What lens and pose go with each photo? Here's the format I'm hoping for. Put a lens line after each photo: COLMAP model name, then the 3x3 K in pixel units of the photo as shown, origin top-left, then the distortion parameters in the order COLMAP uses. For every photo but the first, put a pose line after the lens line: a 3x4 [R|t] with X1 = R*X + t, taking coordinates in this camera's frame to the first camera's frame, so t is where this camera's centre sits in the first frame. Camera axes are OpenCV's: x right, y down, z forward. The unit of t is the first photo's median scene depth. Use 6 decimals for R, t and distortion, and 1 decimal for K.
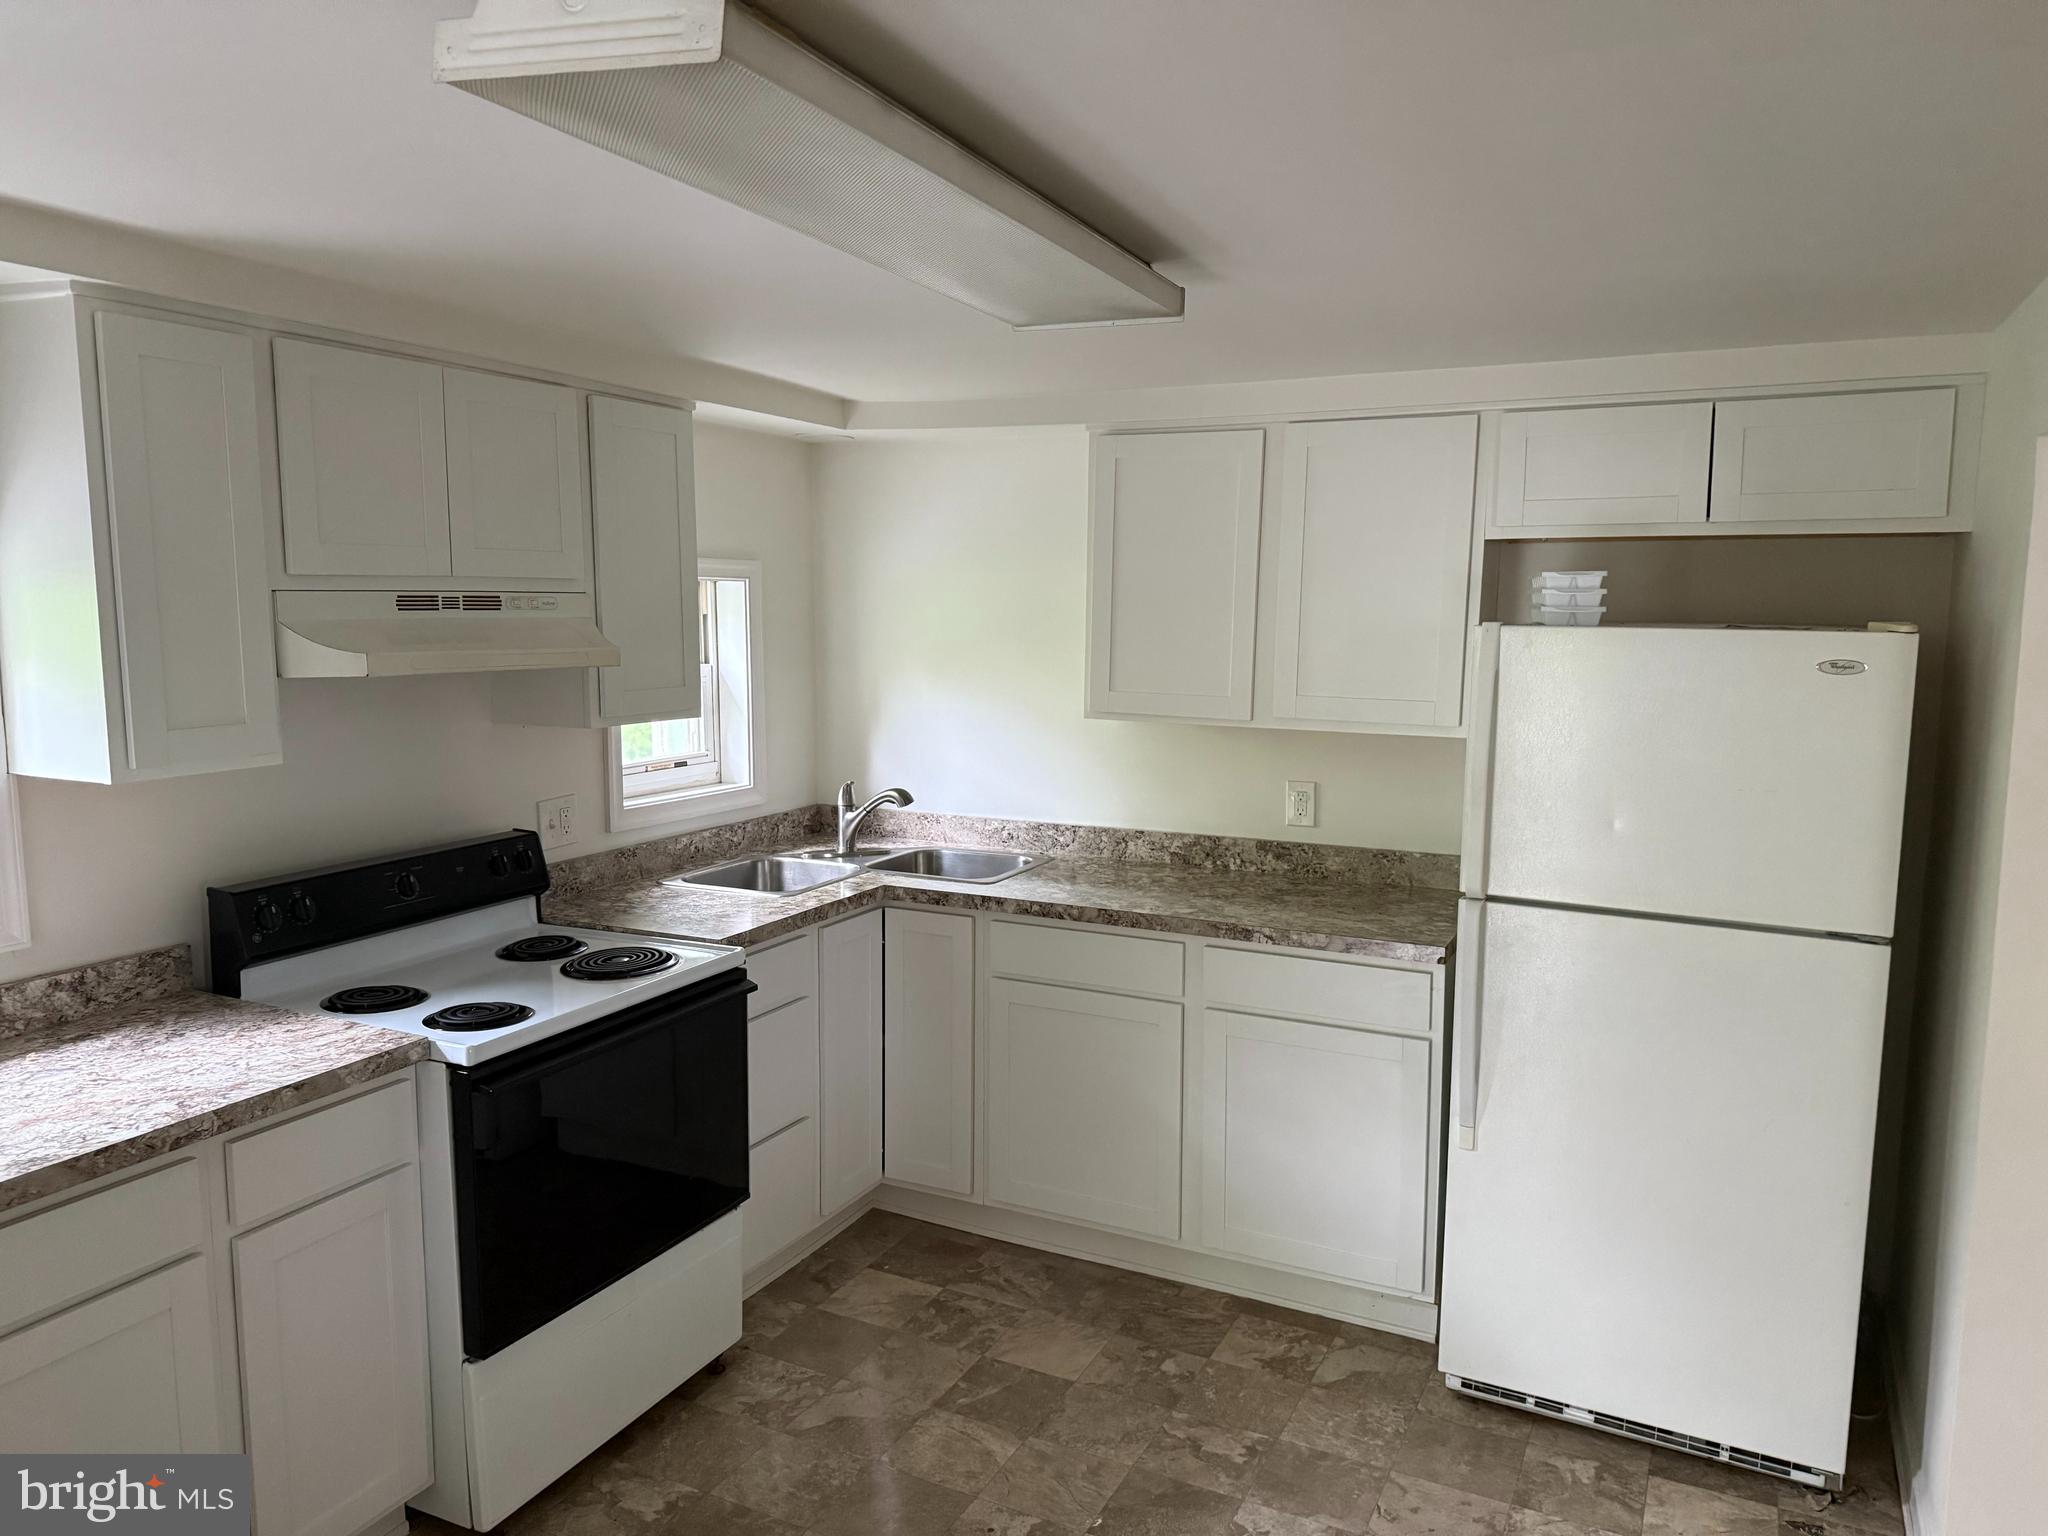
lens RADIAL K [[1467.3, 0, 1027.8], [0, 1467.3, 763.9], [0, 0, 1]] dist [-0.001288, -0.009763]
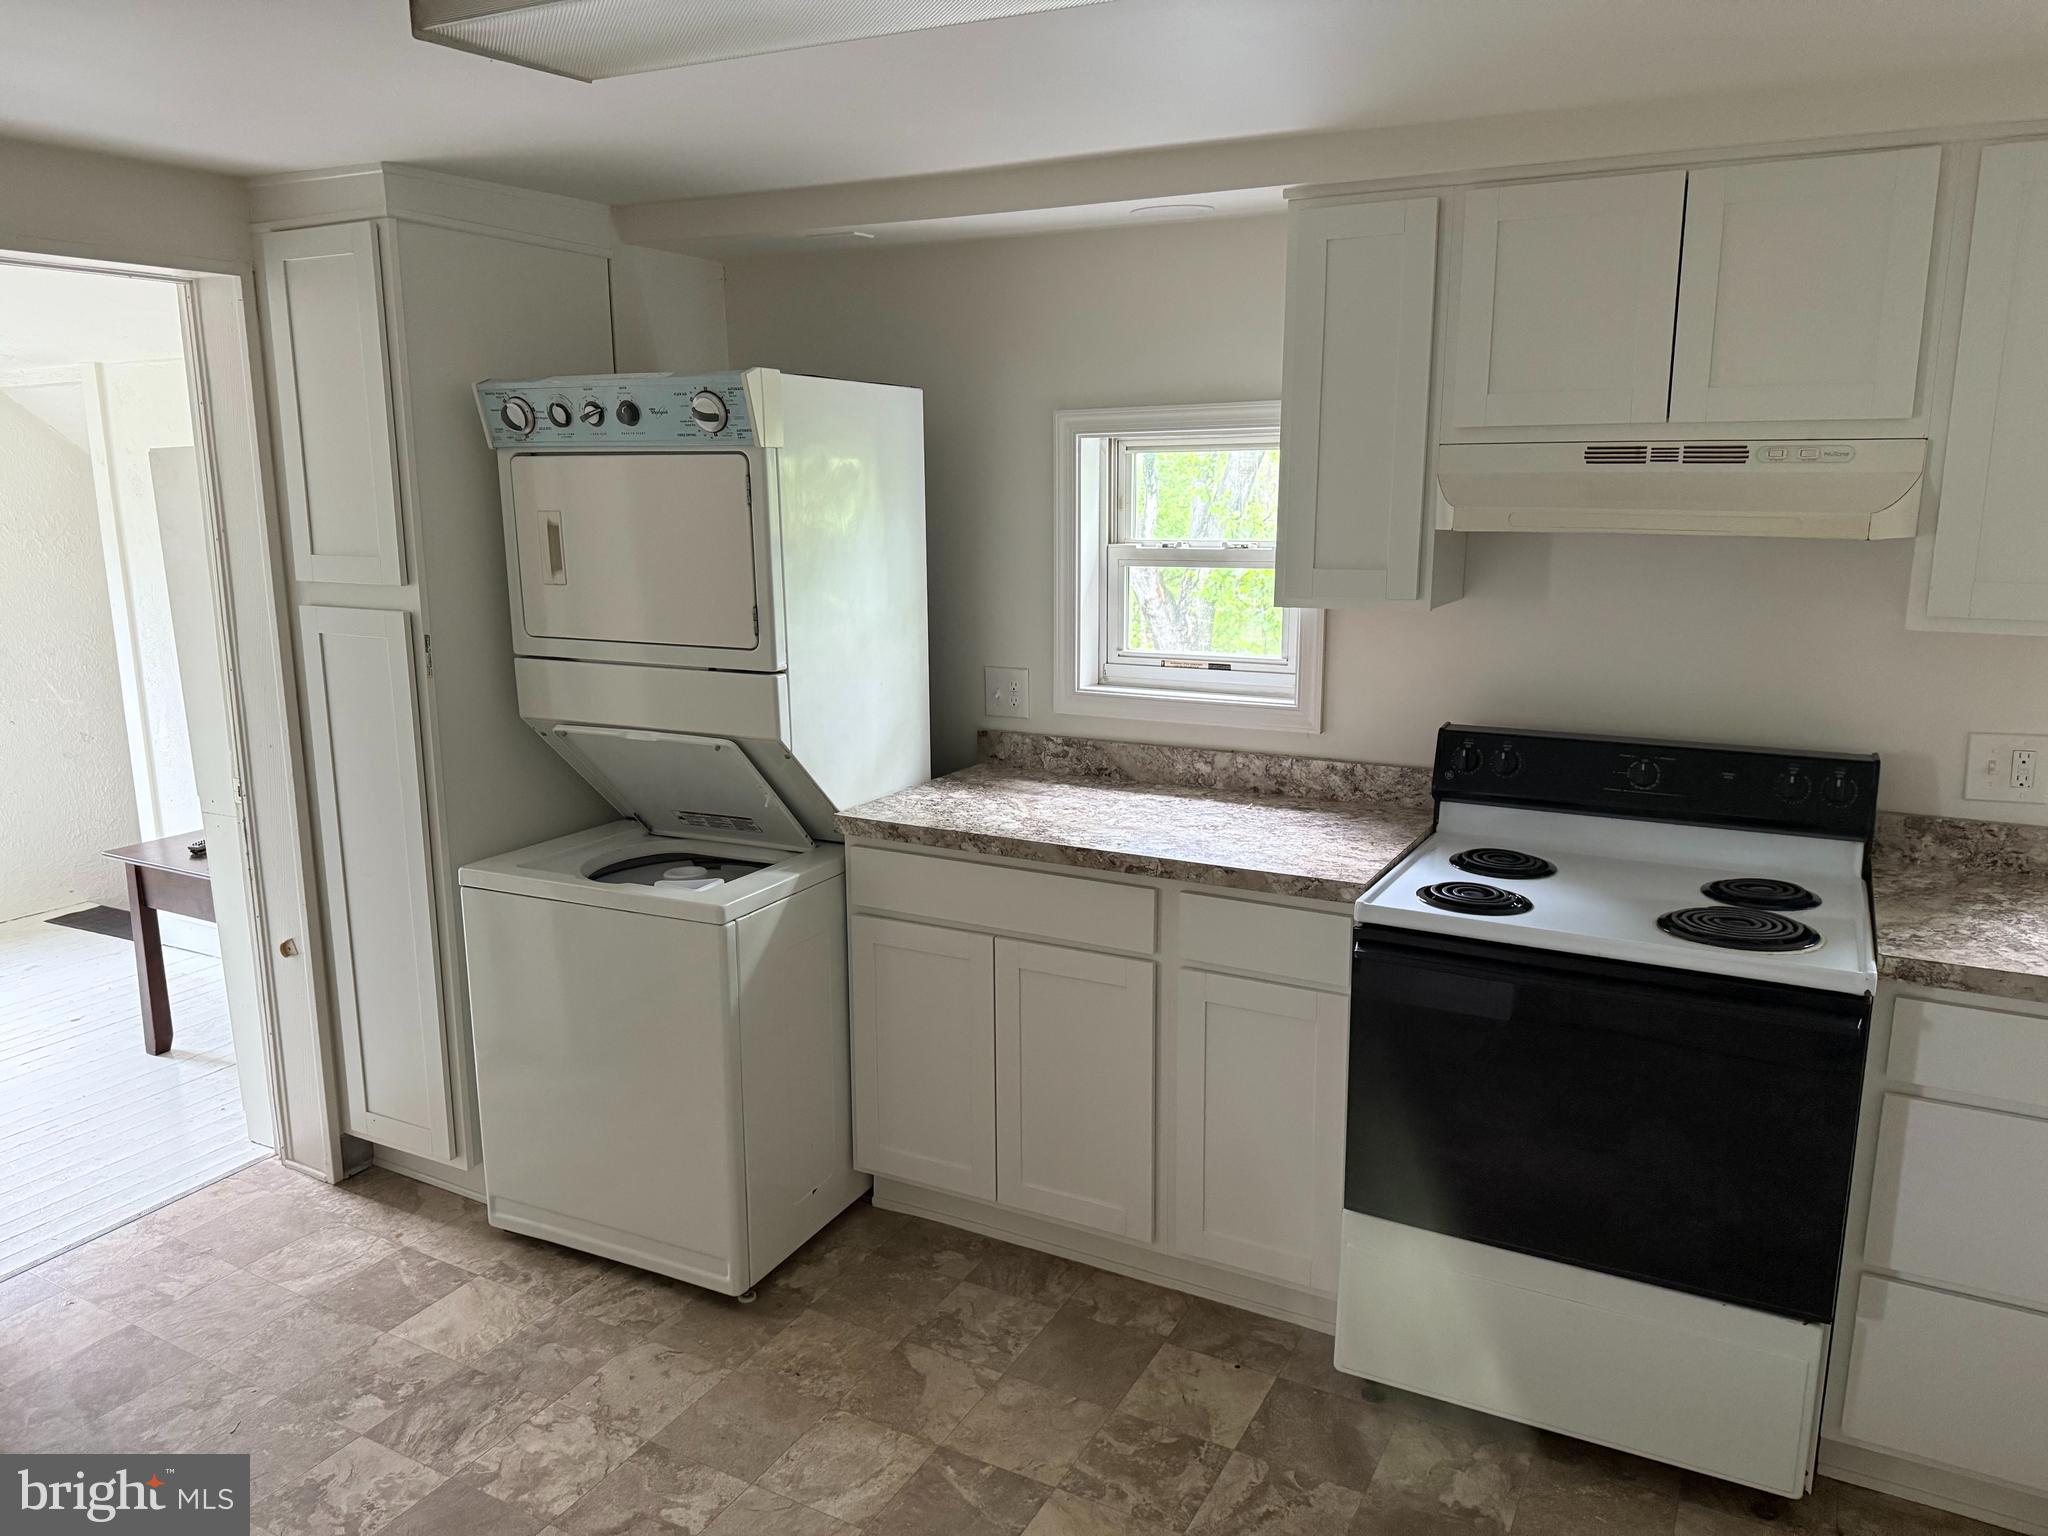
lens RADIAL K [[1467.3, 0, 1011.5], [0, 1467.3, 775.8], [0, 0, 1]] dist [-0.001288, -0.009763]
pose [[-0.066214, 0.191352, -0.979286, 0.561645], [-0.116085, 0.973298, 0.198030, -0.057556], [0.991030, 0.126792, -0.042233, 0.748937]]
